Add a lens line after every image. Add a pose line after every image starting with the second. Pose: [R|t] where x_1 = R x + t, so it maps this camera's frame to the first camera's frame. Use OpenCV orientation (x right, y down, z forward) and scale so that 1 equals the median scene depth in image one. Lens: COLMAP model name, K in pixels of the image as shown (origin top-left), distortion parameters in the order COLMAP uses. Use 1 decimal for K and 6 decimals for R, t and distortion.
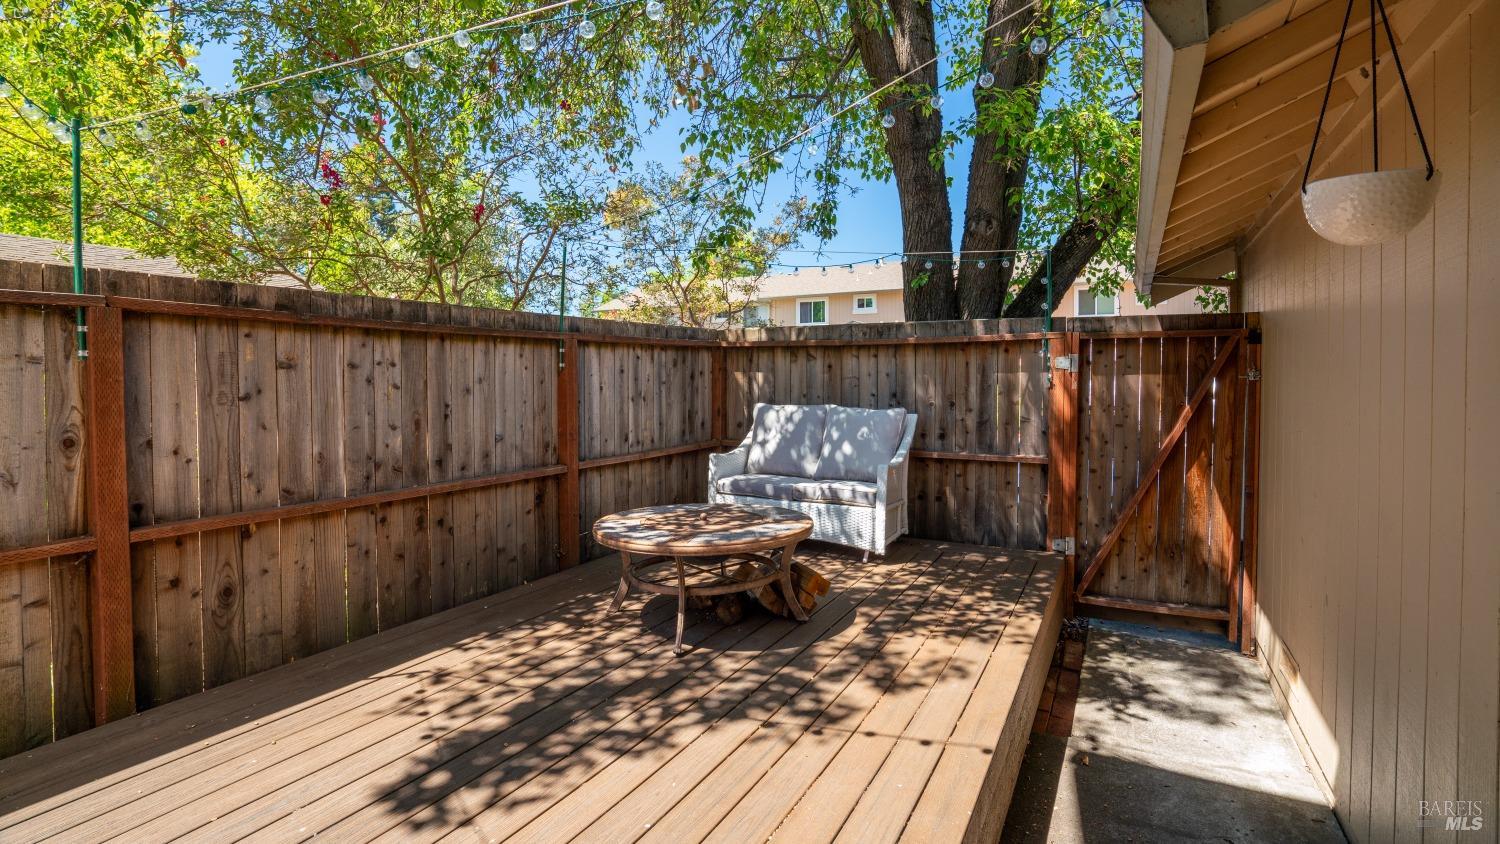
lens RADIAL K [[682.2, 0, 745.1], [0, 682.2, 389.9], [0, 0, 1]] dist [-0.081111, 0.037463]
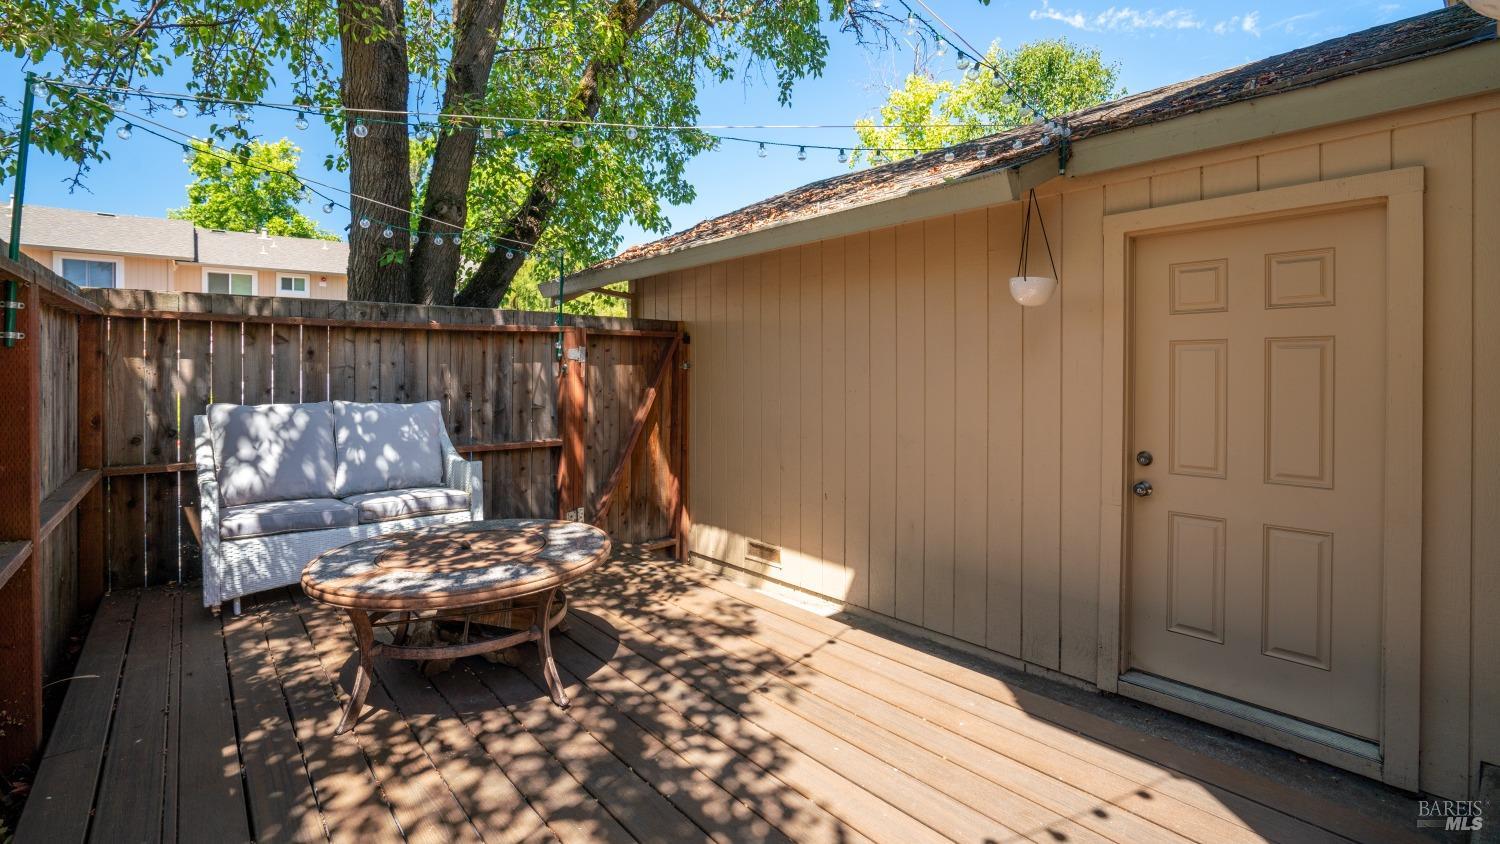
lens RADIAL K [[682.2, 0, 745.1], [0, 682.2, 389.9], [0, 0, 1]] dist [-0.081111, 0.037463]
pose [[0.355224, -0.026732, 0.934399, -0.736606], [0.019653, 0.999584, 0.021126, 0.002658], [-0.934575, 0.010859, 0.355602, 0.496667]]
